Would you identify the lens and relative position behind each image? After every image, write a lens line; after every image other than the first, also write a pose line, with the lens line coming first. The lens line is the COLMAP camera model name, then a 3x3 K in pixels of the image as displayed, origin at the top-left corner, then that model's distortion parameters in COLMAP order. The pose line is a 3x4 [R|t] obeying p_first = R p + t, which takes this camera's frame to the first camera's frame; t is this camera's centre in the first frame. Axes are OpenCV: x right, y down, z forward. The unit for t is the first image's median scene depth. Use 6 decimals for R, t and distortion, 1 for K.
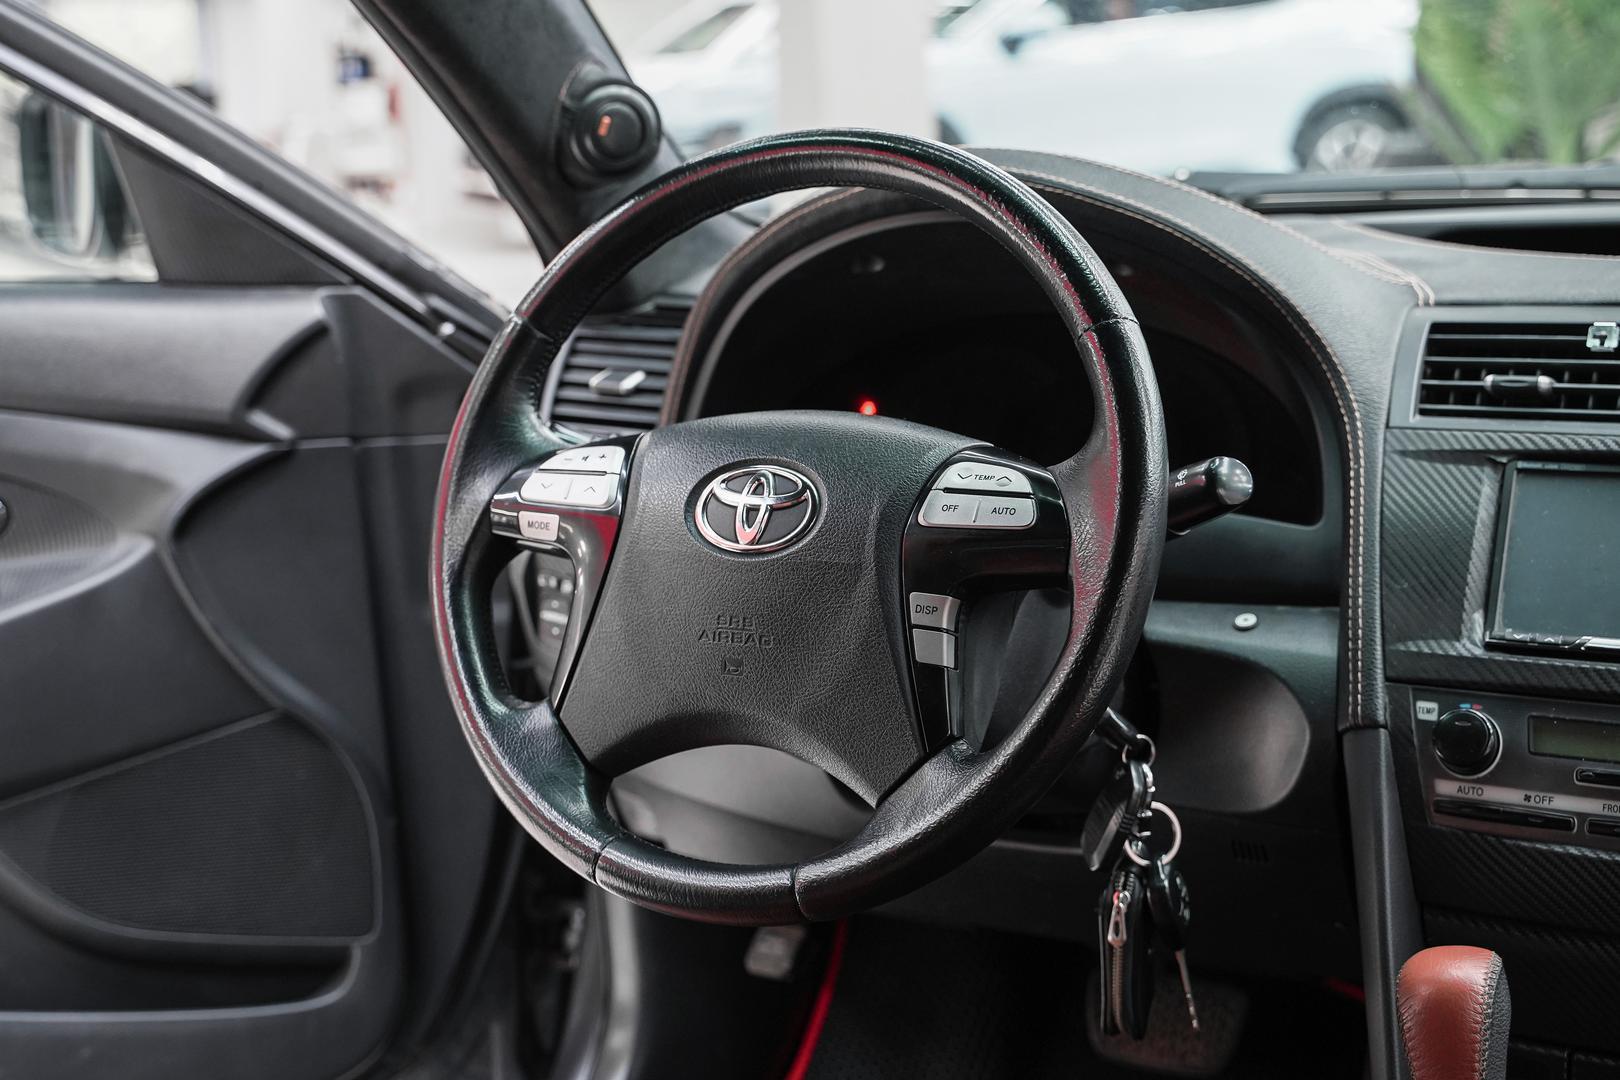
lens RADIAL K [[2268.6, 0, 782.6], [0, 2268.6, 507.2], [0, 0, 1]] dist [-0.001847, -0.009736]
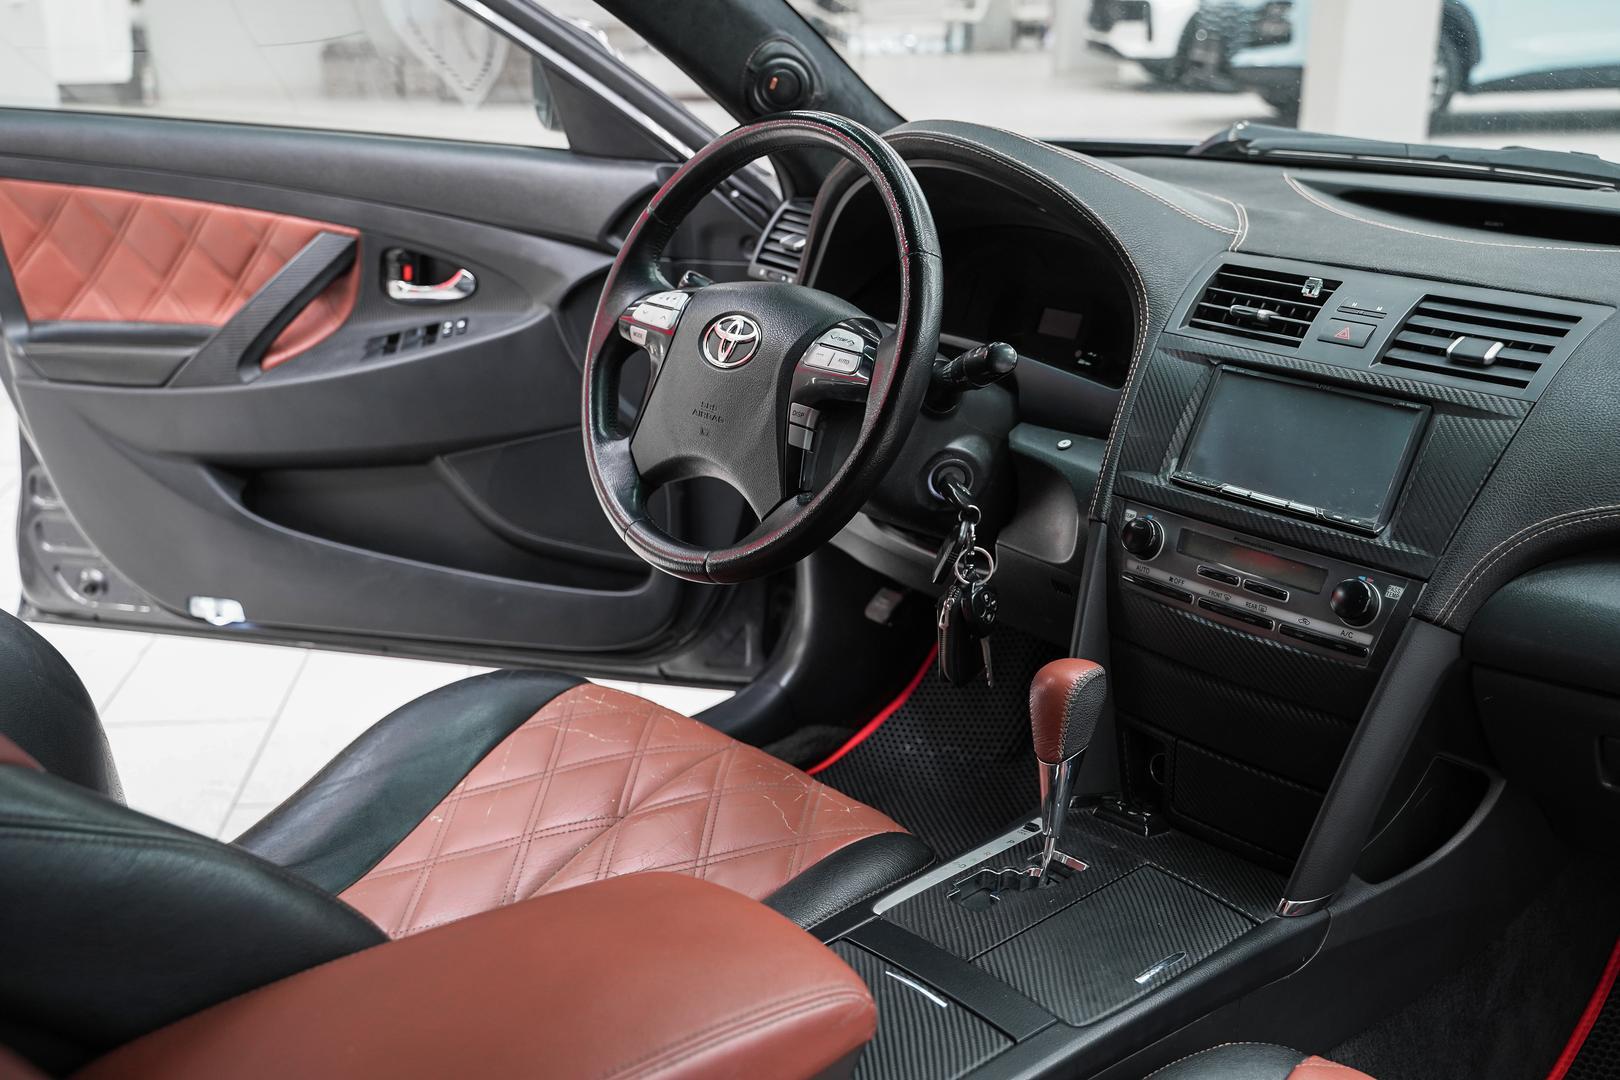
lens RADIAL K [[1649.8, 0, 801.7], [0, 1649.8, 519.5], [0, 0, 1]] dist [-0.004929, -0.010920]
pose [[0.942815, 0.144883, -0.300180, 0.397519], [-0.098214, 0.981360, 0.165185, -0.072169], [0.318517, -0.126257, 0.939471, -0.146317]]
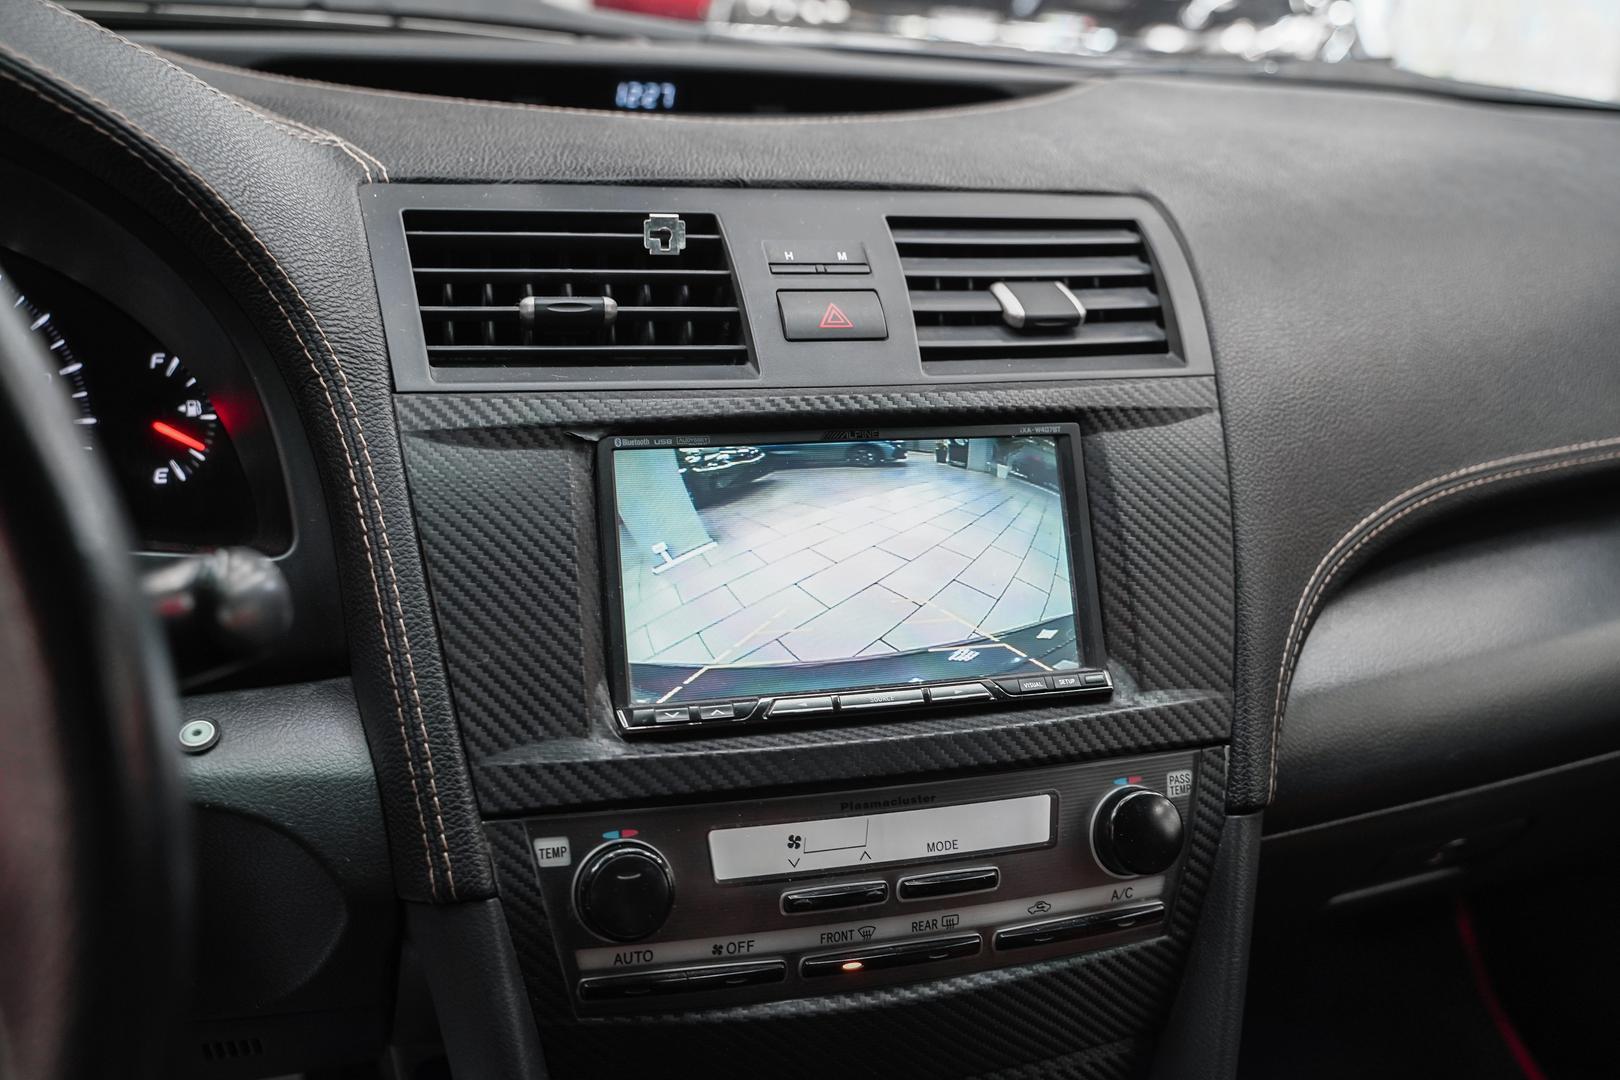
lens RADIAL K [[1478.8, 0, 810.0], [0, 1478.8, 540.0], [0, 0, 1]] dist [0.000952, -0.000206]
pose [[0.709652, -0.177070, 0.681938, 0.064385], [0.042513, 0.976902, 0.209418, -0.077449], [-0.703268, -0.119623, 0.700788, 0.642031]]
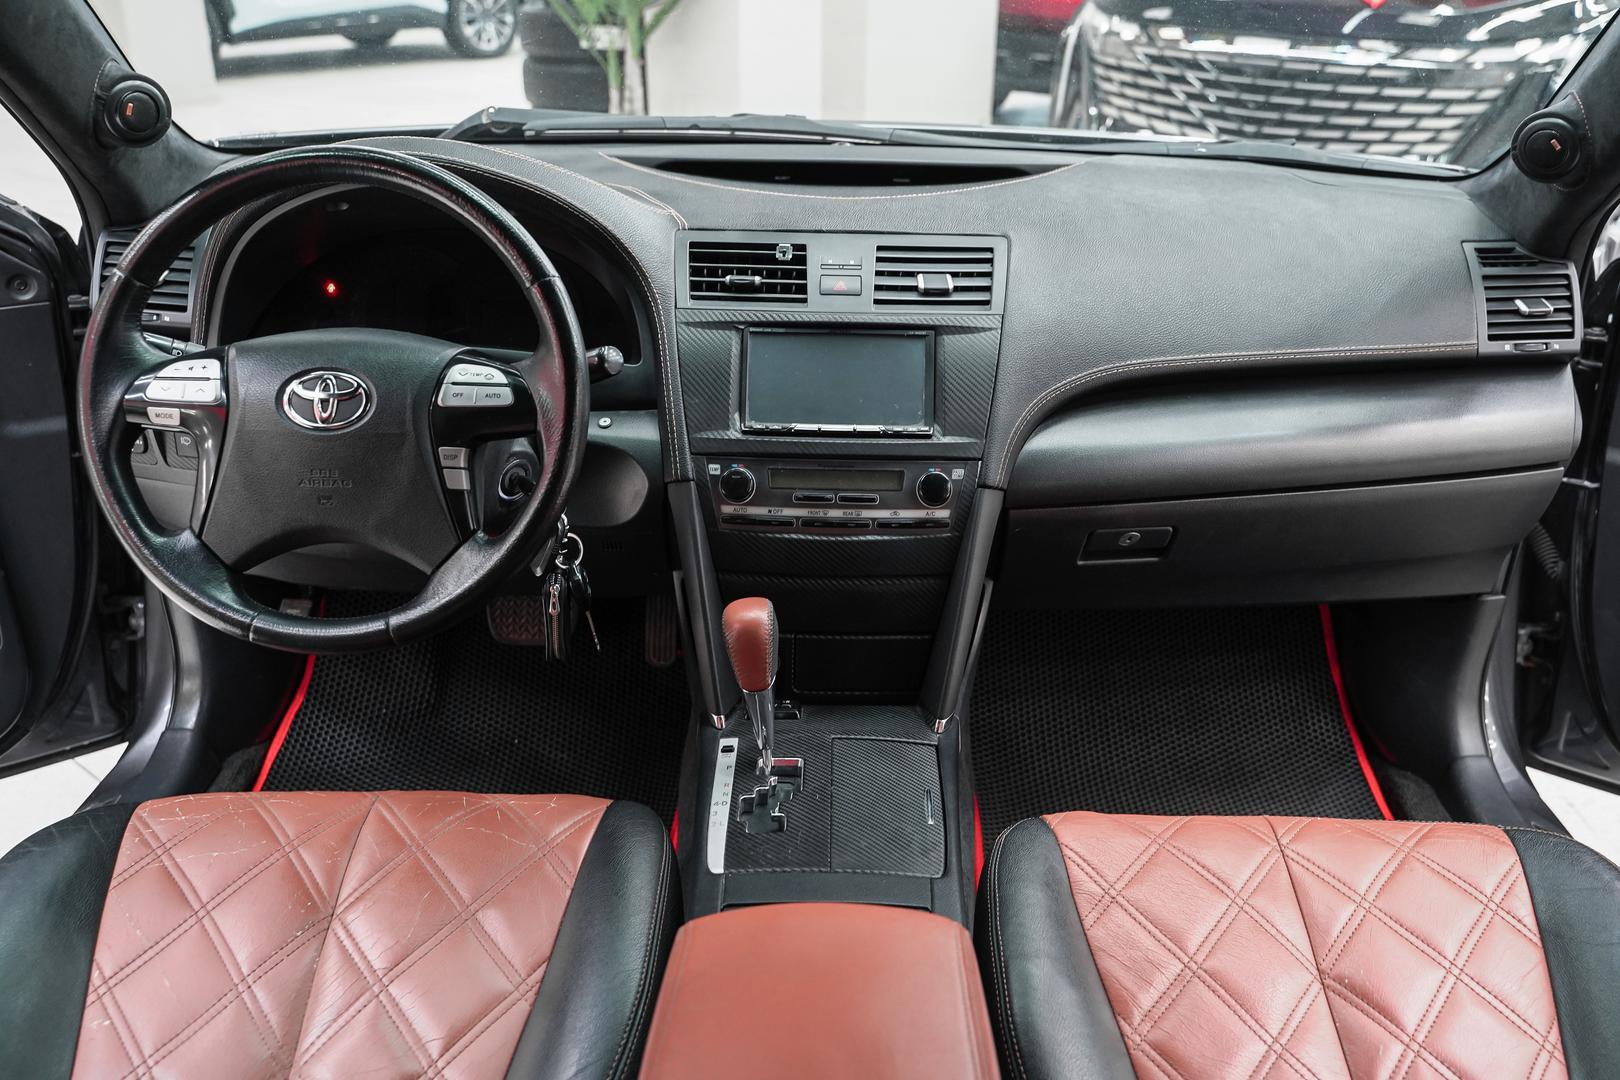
lens RADIAL K [[1344.6, 0, 839.4], [0, 1344.6, 526.8], [0, 0, 1]] dist [-0.014388, -0.001746]
pose [[0.878288, -0.138707, 0.457570, -0.129056], [0.030611, 0.971345, 0.235696, -0.115328], [-0.477151, -0.193003, 0.857366, 0.003212]]
